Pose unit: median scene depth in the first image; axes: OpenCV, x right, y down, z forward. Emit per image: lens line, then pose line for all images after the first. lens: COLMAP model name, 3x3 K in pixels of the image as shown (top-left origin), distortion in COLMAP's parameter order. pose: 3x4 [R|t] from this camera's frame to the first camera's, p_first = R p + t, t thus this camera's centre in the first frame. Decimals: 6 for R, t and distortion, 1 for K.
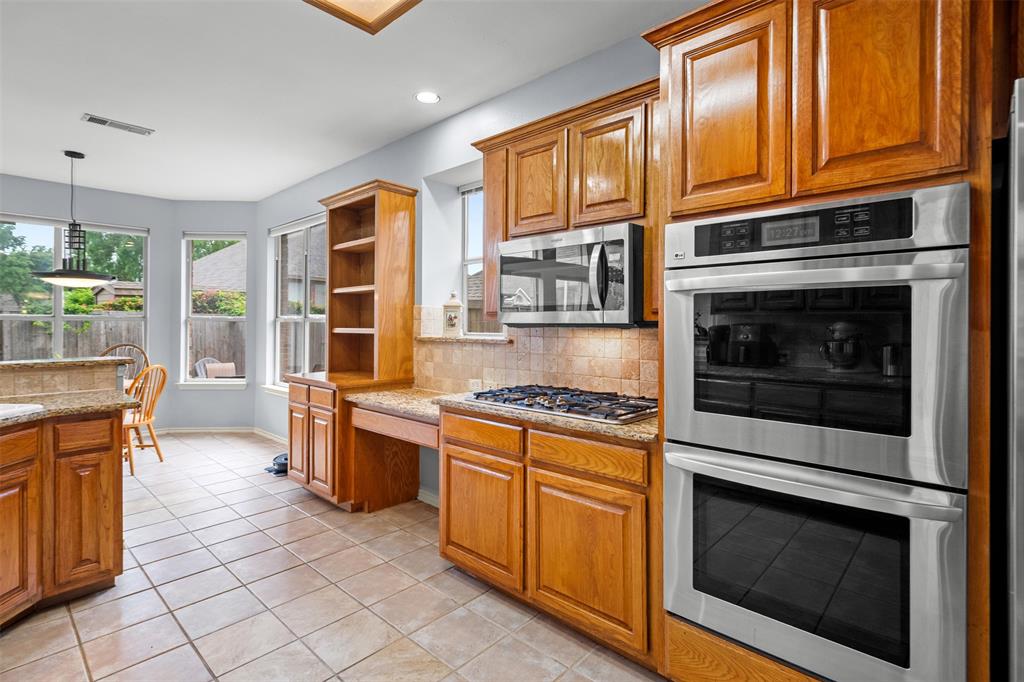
lens RADIAL K [[490.6, 0, 518.1], [0, 490.6, 324.7], [0, 0, 1]] dist [-0.012168, 0.000402]
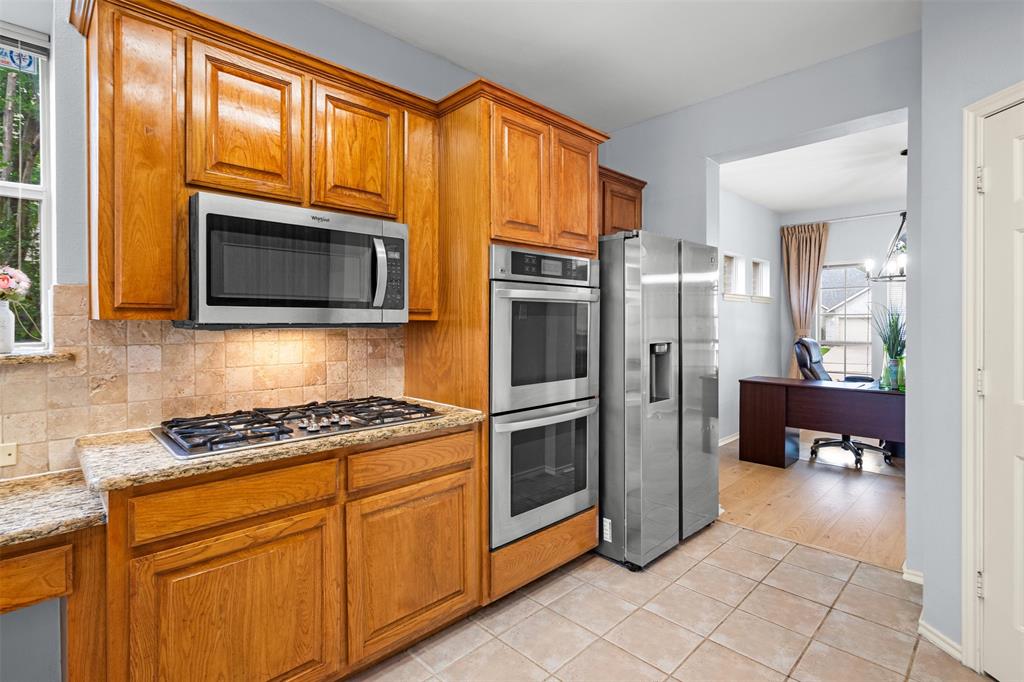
lens RADIAL K [[490.6, 0, 524.3], [0, 490.6, 323.4], [0, 0, 1]] dist [-0.012168, 0.000402]
pose [[0.051506, -0.007117, 0.998647, -0.622034], [0.002554, 0.999972, 0.006995, -0.006158], [-0.998669, 0.002190, 0.051523, 0.556375]]
